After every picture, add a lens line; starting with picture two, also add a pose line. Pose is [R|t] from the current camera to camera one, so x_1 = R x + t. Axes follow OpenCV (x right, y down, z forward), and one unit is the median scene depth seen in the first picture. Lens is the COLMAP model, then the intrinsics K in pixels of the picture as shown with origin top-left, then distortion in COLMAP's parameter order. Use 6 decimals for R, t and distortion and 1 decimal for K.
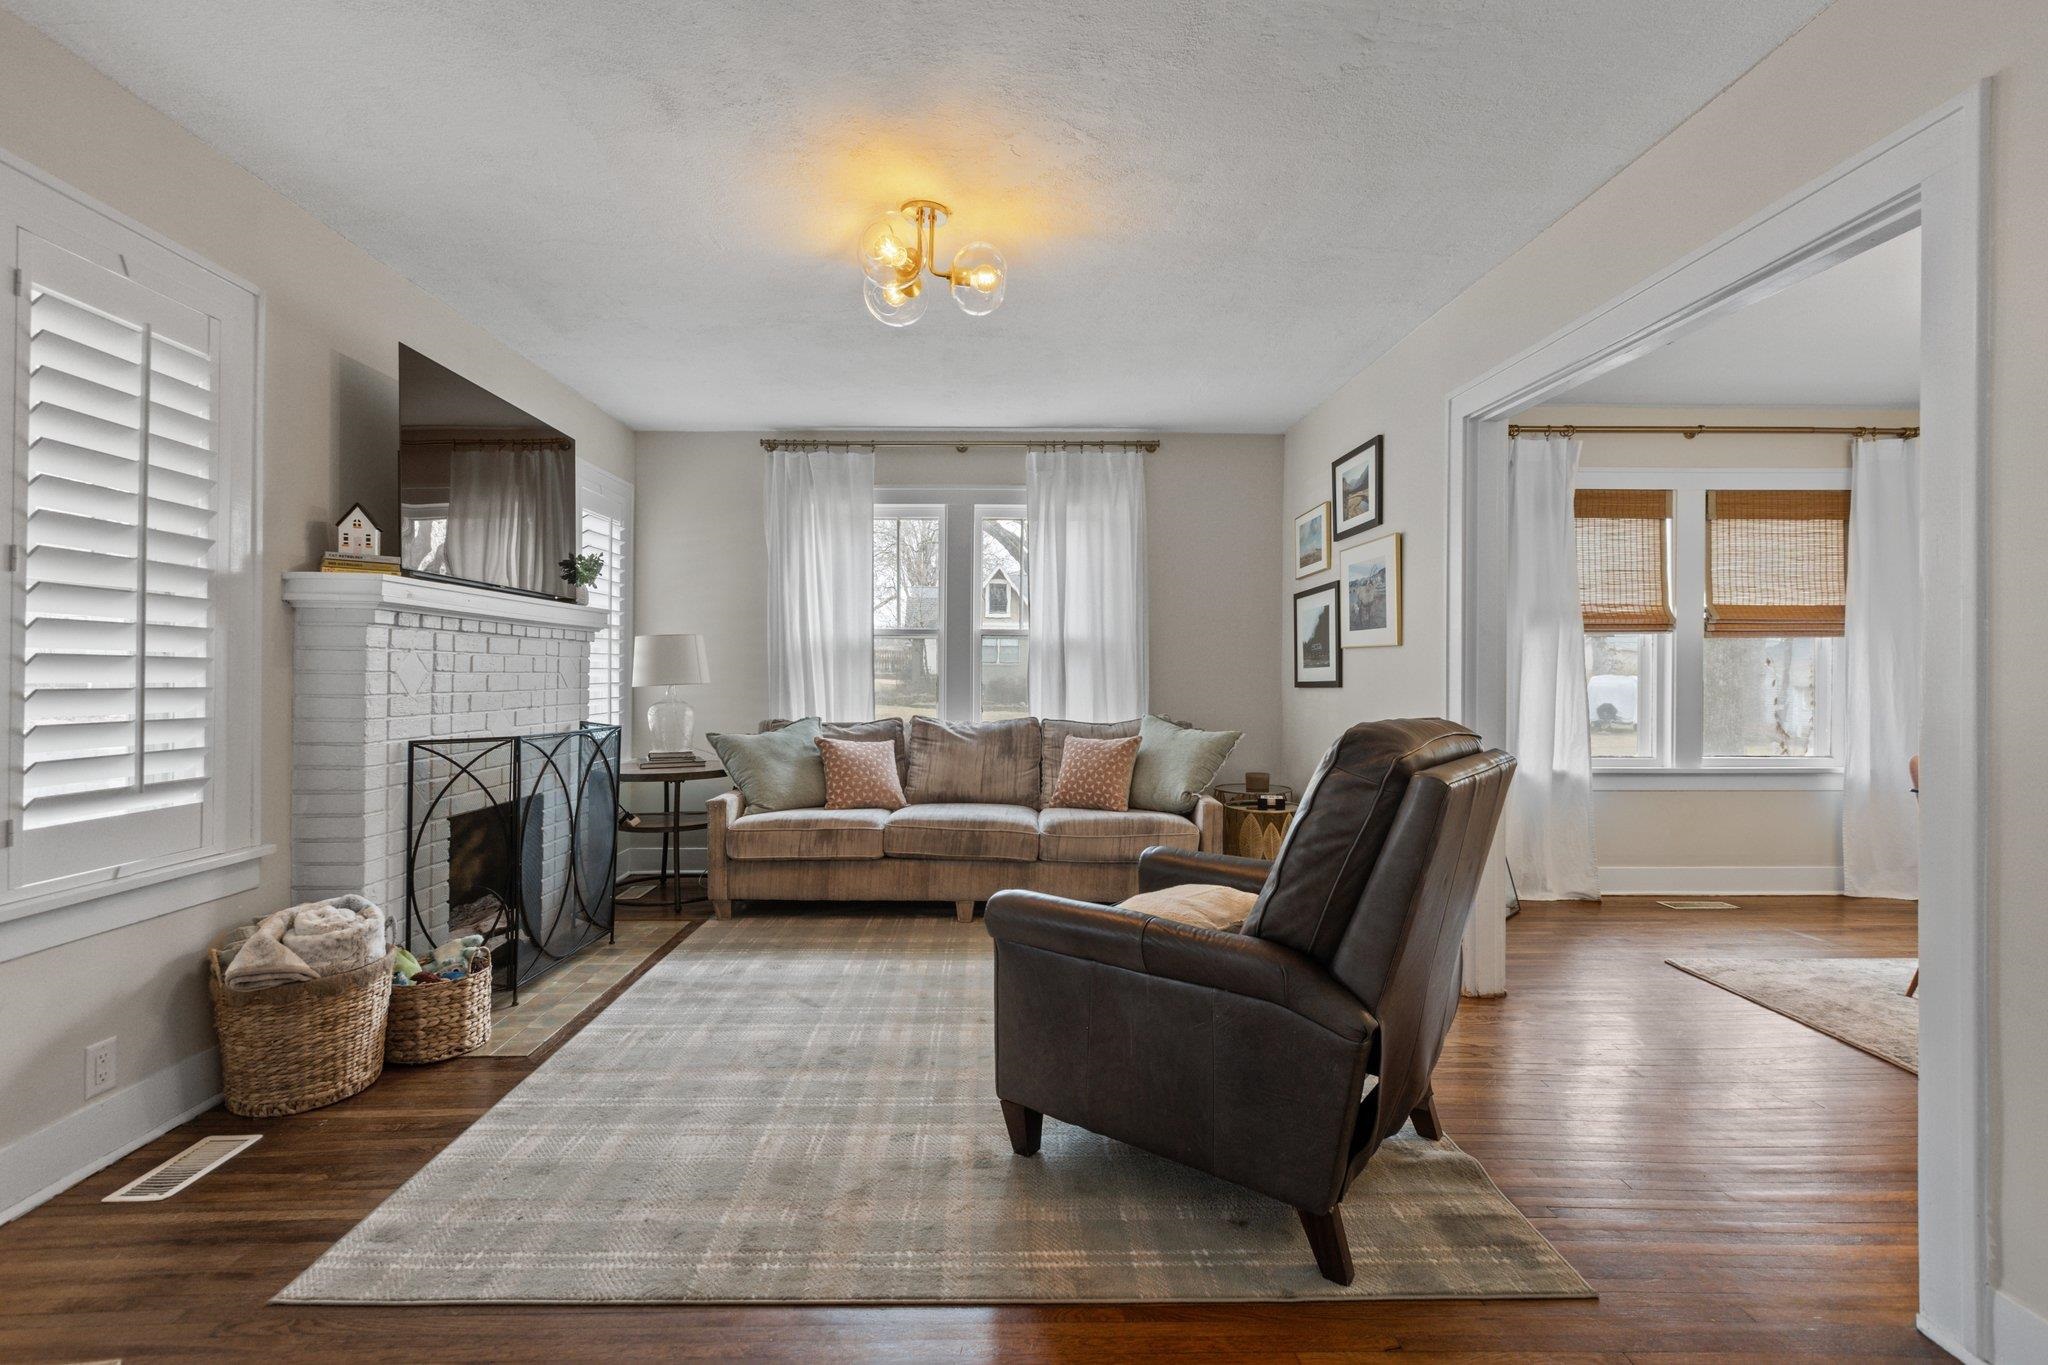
lens RADIAL K [[938.4, 0, 1009.9], [0, 938.4, 680.2], [0, 0, 1]] dist [0.000447, 0.000105]
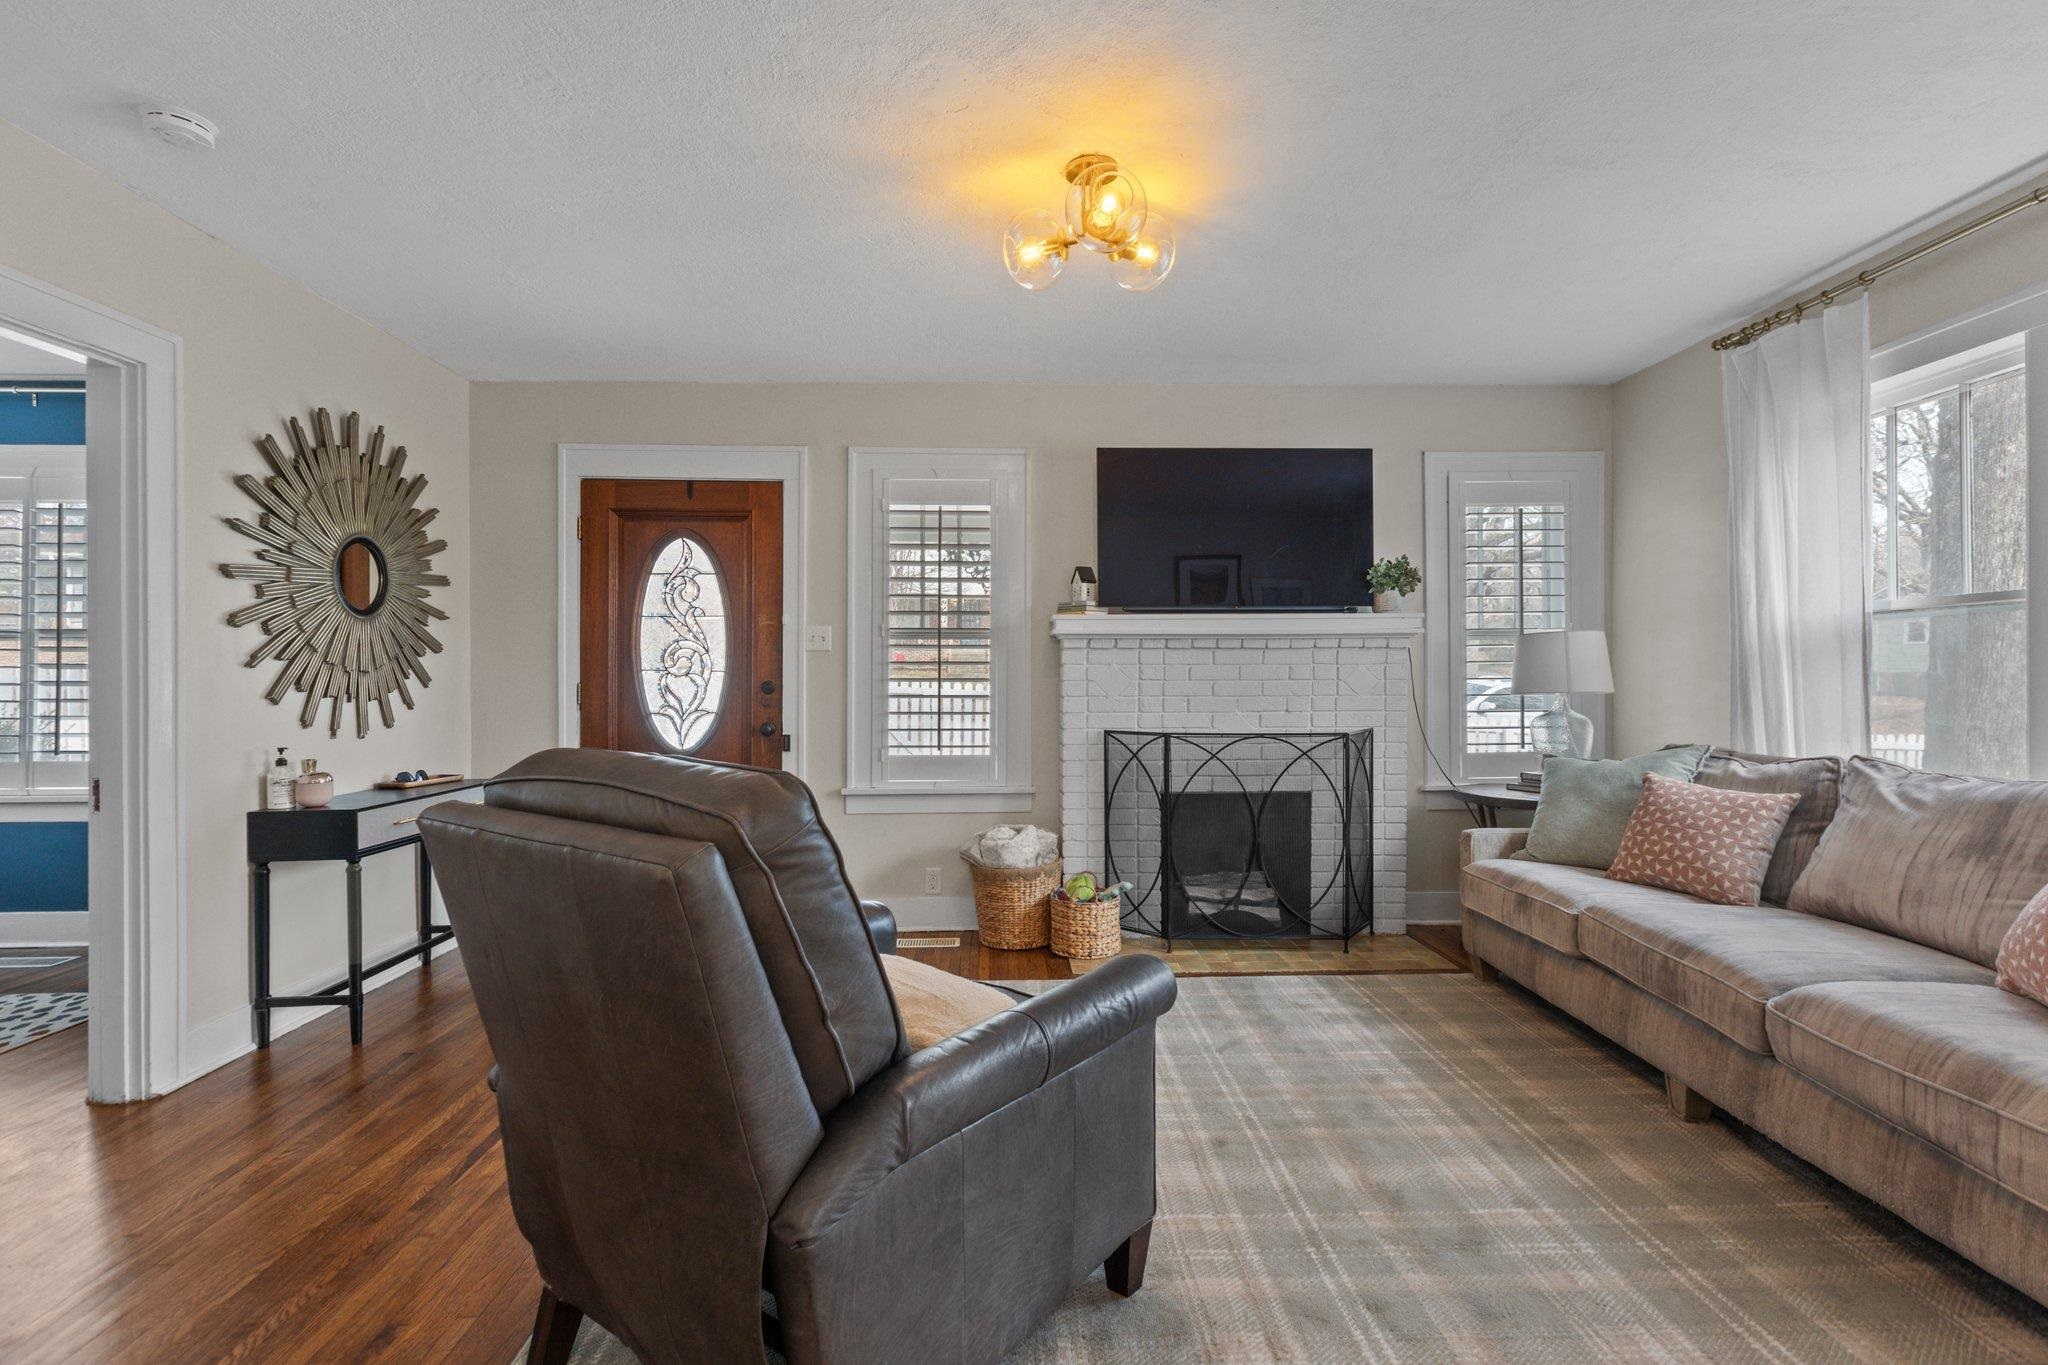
lens RADIAL K [[938.4, 0, 1029.8], [0, 938.4, 675.3], [0, 0, 1]] dist [0.000447, 0.000105]
pose [[0.011134, -0.005649, -0.999922, 0.470189], [-0.002369, 0.999981, -0.005676, -0.005180], [0.999935, 0.002432, 0.011121, 0.543117]]
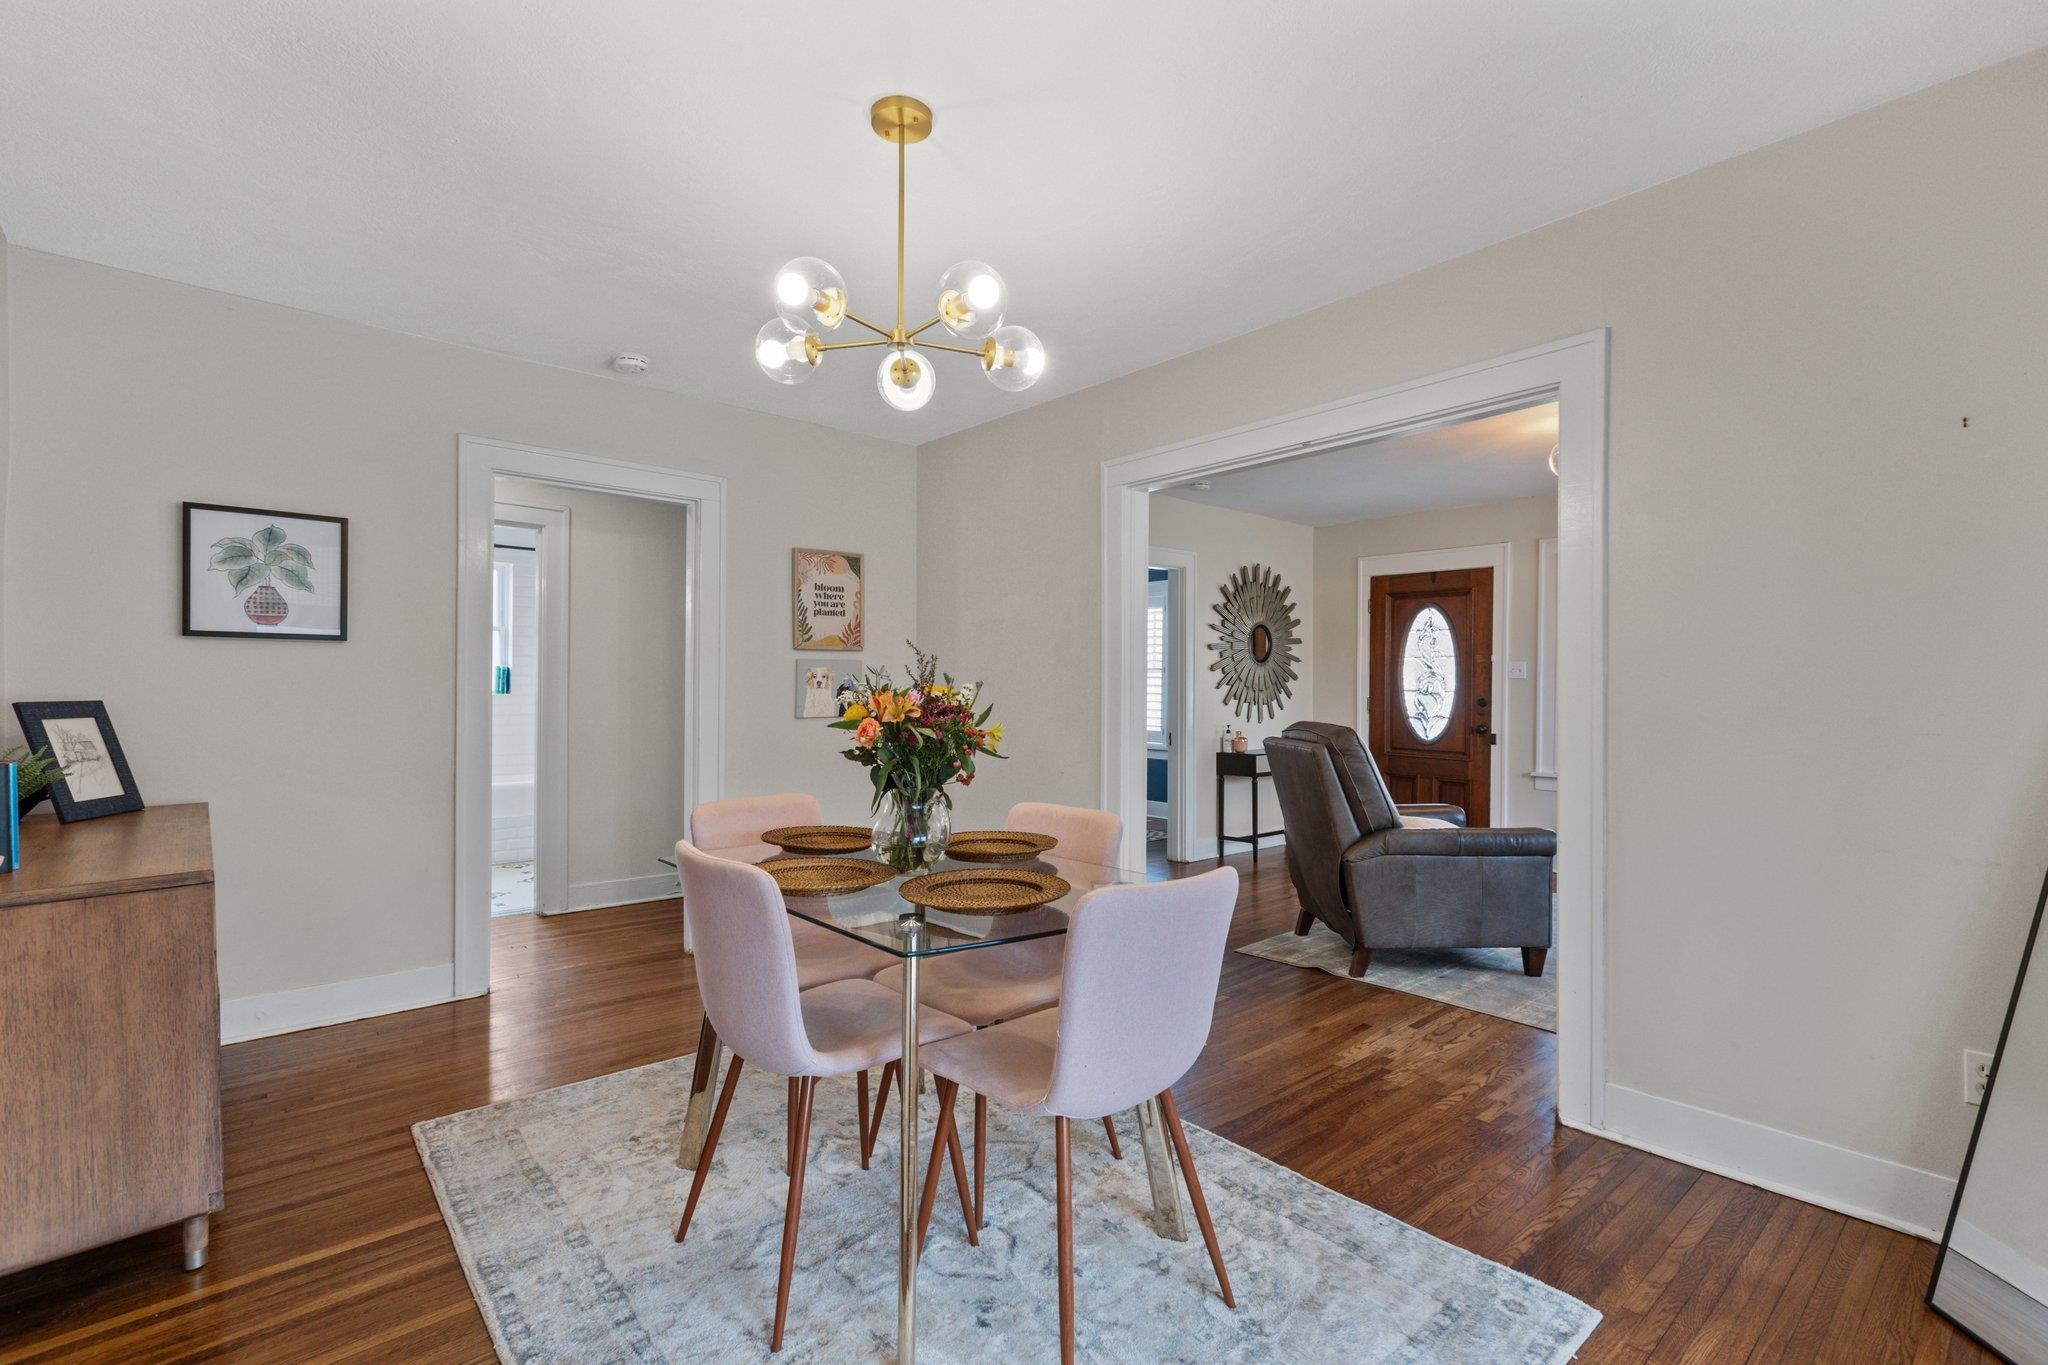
lens RADIAL K [[938.4, 0, 1019.6], [0, 938.4, 682.0], [0, 0, 1]] dist [0.000447, 0.000105]
pose [[-0.769275, -0.010931, -0.638824, 0.980494], [-0.012728, 0.999917, -0.001783, -0.016842], [0.638791, 0.006760, -0.769351, 0.934344]]
